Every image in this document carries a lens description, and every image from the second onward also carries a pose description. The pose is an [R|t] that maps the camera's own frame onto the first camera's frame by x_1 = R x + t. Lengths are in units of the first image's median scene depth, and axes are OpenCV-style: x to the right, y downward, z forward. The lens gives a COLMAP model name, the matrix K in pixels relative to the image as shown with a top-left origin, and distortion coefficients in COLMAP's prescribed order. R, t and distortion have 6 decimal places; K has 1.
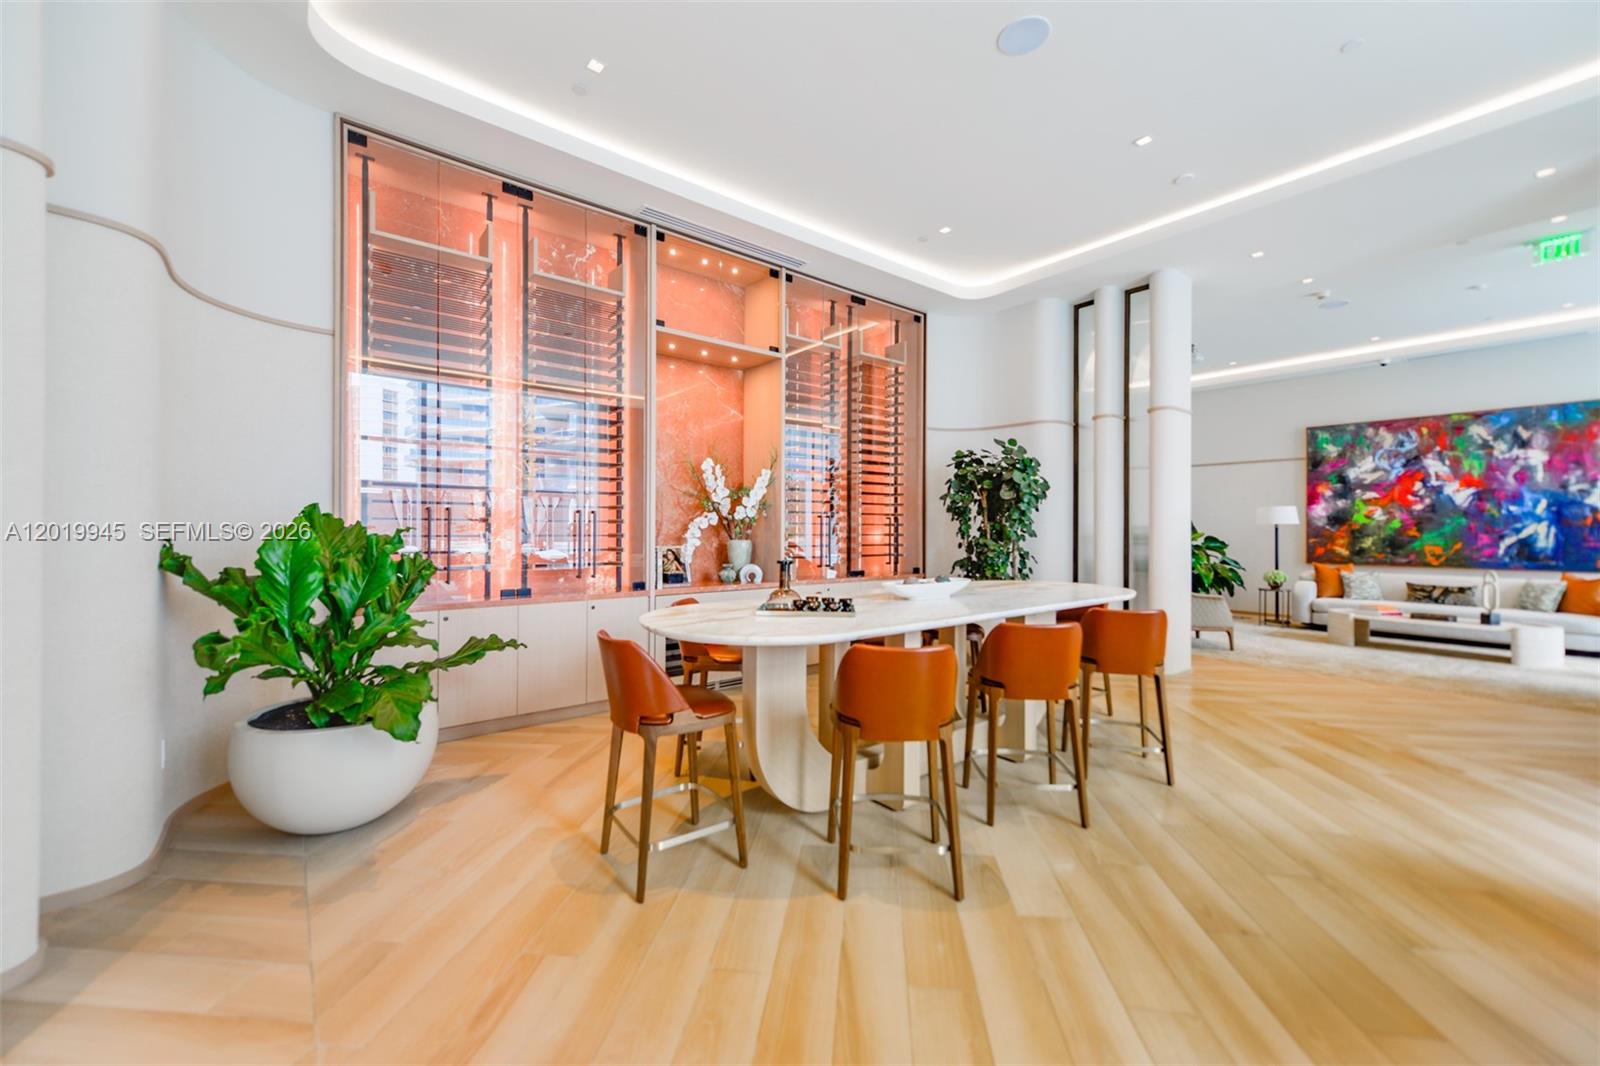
lens RADIAL K [[629.4, 0, 789.2], [0, 629.4, 529.4], [0, 0, 1]] dist [0.003934, -0.000658]
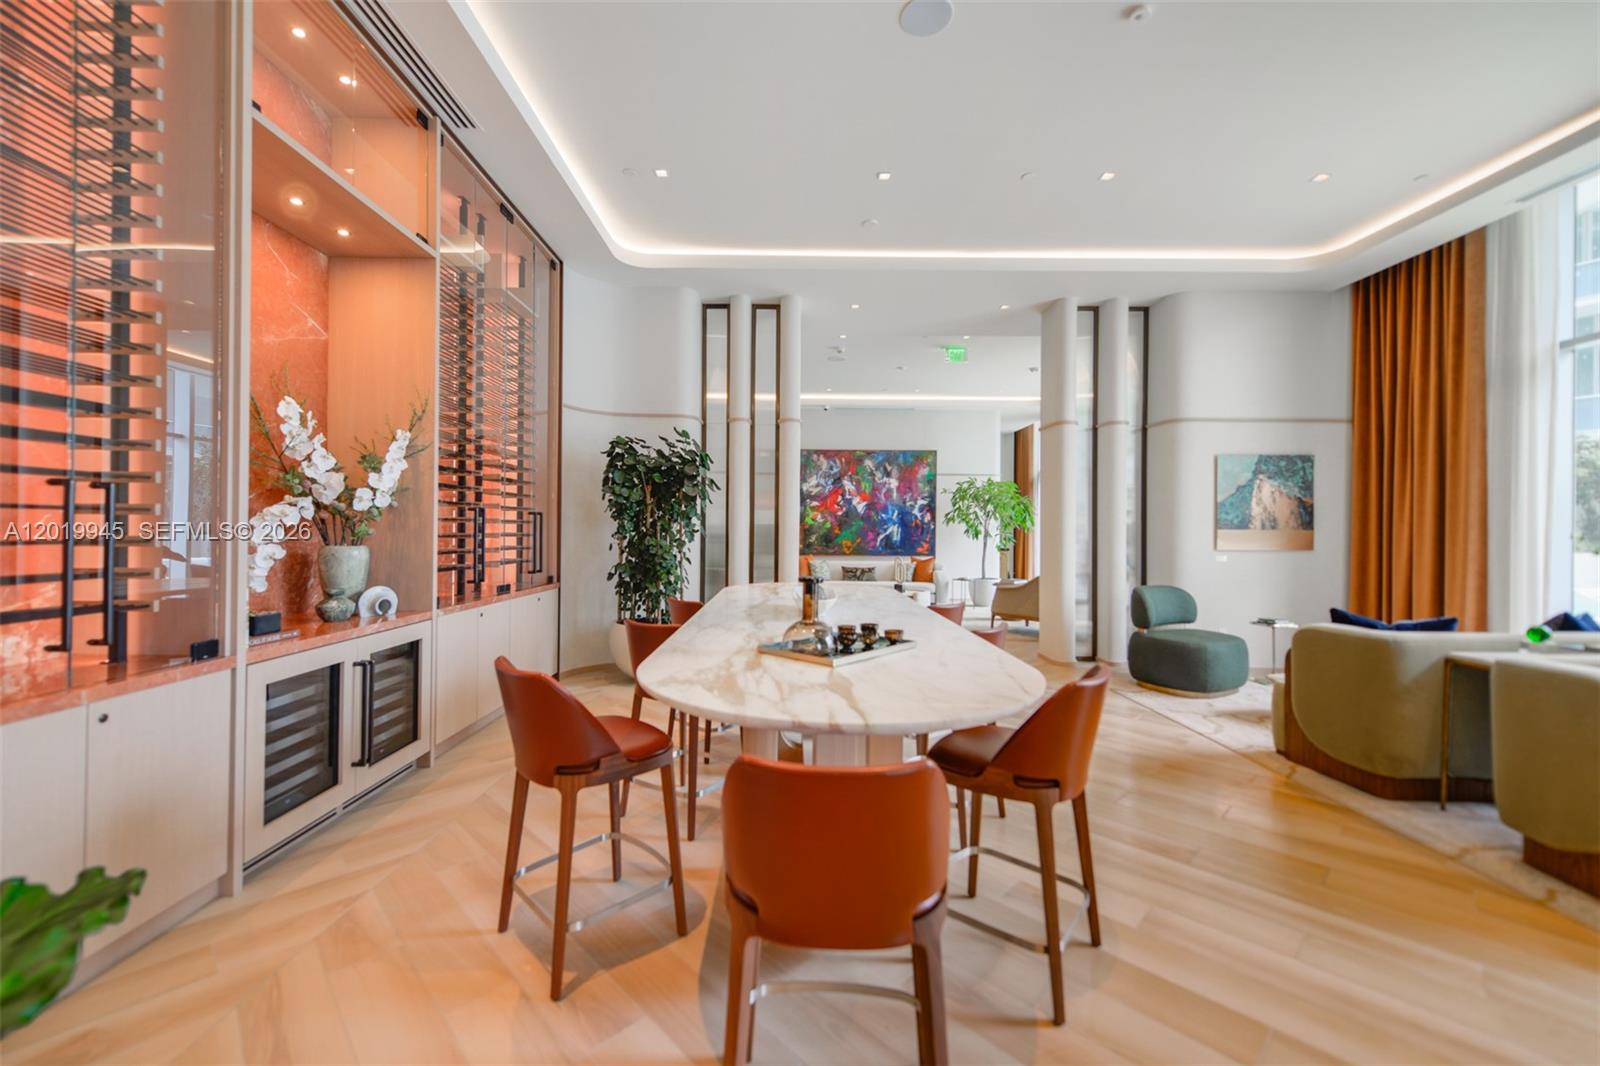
lens RADIAL K [[629.4, 0, 789.2], [0, 629.4, 529.4], [0, 0, 1]] dist [0.003934, -0.000658]
pose [[0.620969, 0.002204, 0.783832, -0.193966], [-0.006428, 0.999977, 0.002281, -0.001526], [-0.783809, -0.006455, 0.620968, 0.216847]]
